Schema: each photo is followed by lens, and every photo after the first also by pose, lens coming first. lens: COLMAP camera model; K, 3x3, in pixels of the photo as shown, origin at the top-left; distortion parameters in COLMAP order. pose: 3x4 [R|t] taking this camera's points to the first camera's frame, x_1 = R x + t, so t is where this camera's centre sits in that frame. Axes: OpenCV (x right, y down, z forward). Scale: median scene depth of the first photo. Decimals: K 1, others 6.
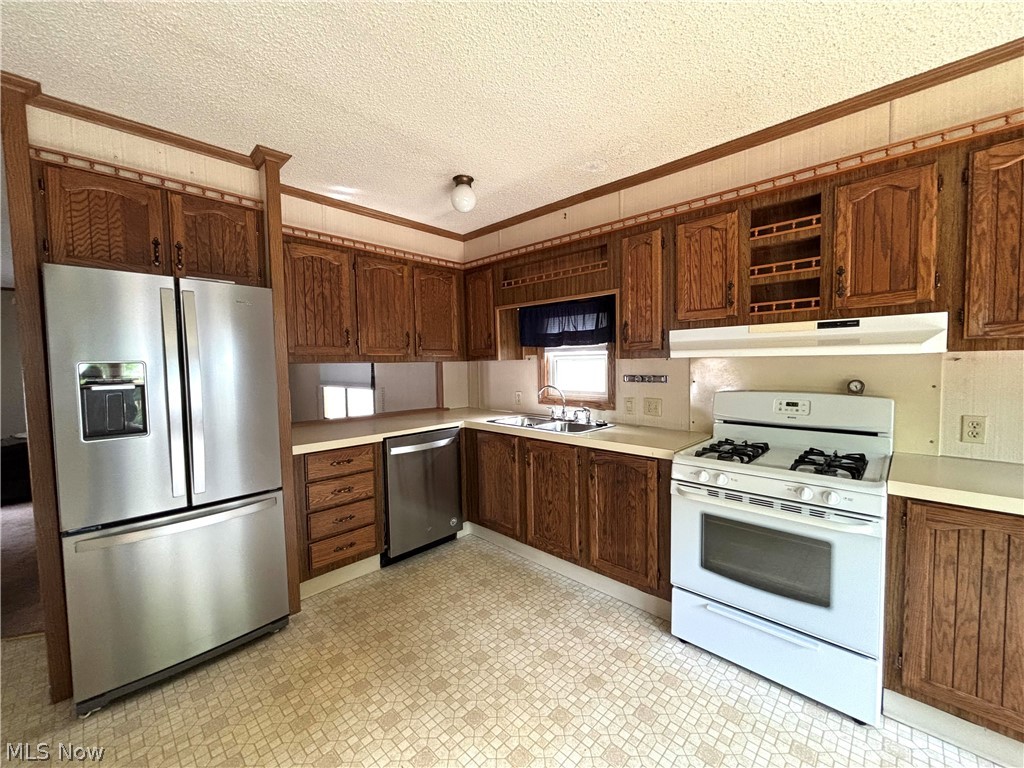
lens RADIAL K [[409.0, 0, 512.0], [0, 409.0, 384.0], [0, 0, 1]] dist [0.002795, -0.000657]
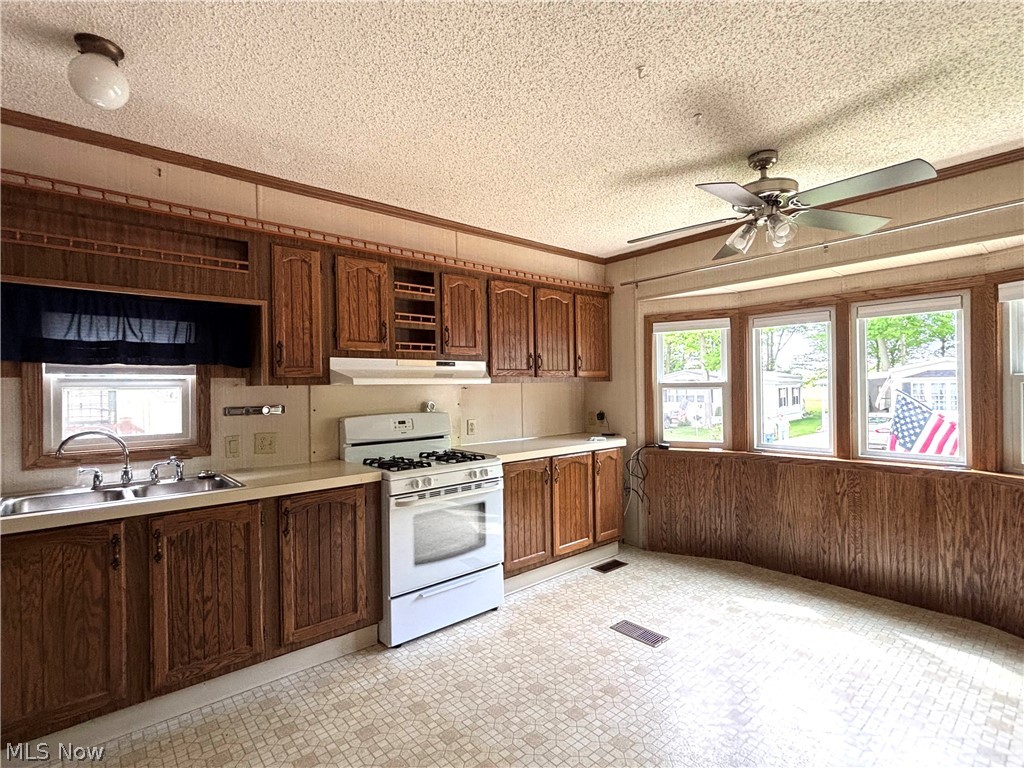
lens RADIAL K [[484.3, 0, 512.0], [0, 484.3, 384.0], [0, 0, 1]] dist [-0.001319, -0.000290]
pose [[0.103600, 0.020654, 0.994405, -0.660008], [0.065784, 0.997453, -0.027571, -0.005533], [-0.992441, 0.068272, 0.101977, 0.414044]]
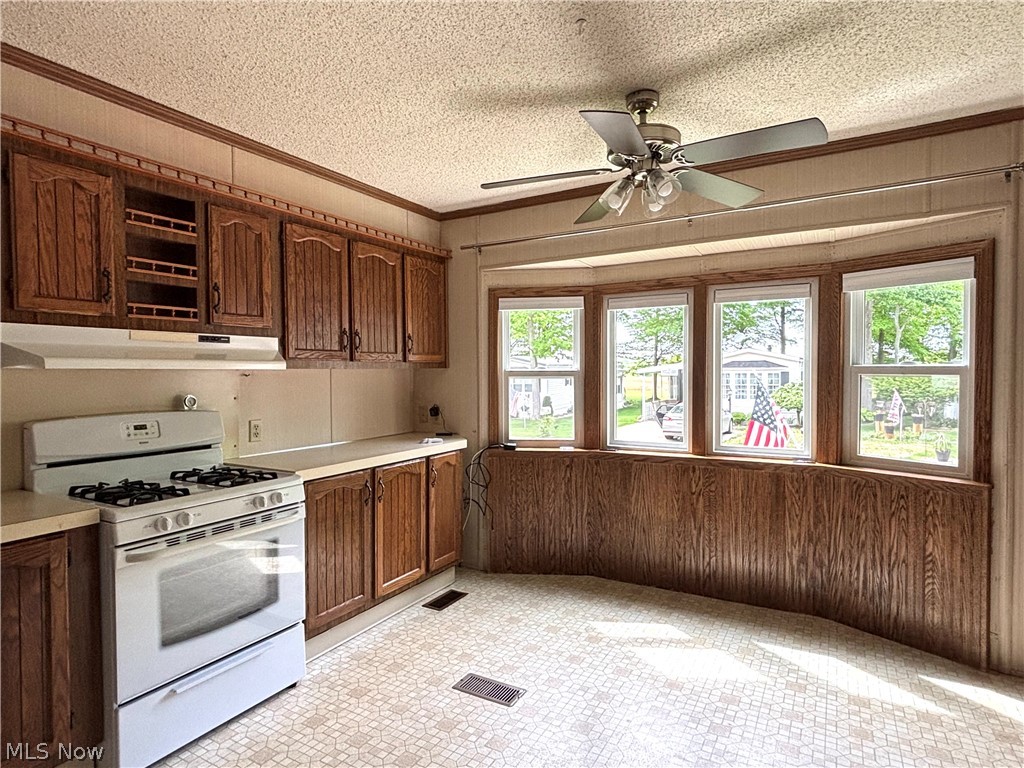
lens RADIAL K [[562.9, 0, 512.0], [0, 562.9, 384.0], [0, 0, 1]] dist [0.026921, -0.045110]
pose [[-0.234780, -0.003177, 0.972043, -0.517319], [0.060777, 0.997990, 0.017942, -0.011298], [-0.970147, 0.063291, -0.234115, 0.440053]]
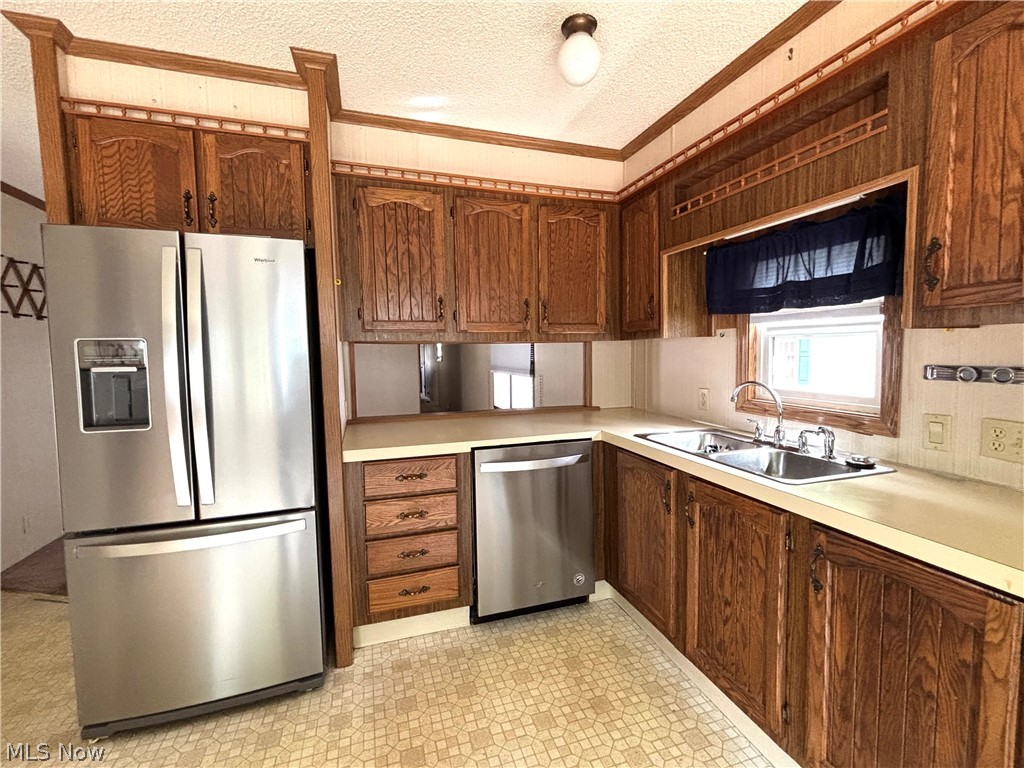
lens RADIAL K [[448.3, 0, 512.0], [0, 448.3, 384.0], [0, 0, 1]] dist [0.000931, -0.000374]
pose [[0.881307, 0.037183, -0.471080, 0.113418], [-0.023121, 0.999098, 0.035605, -0.008532], [0.471979, -0.020487, 0.881372, 0.369094]]
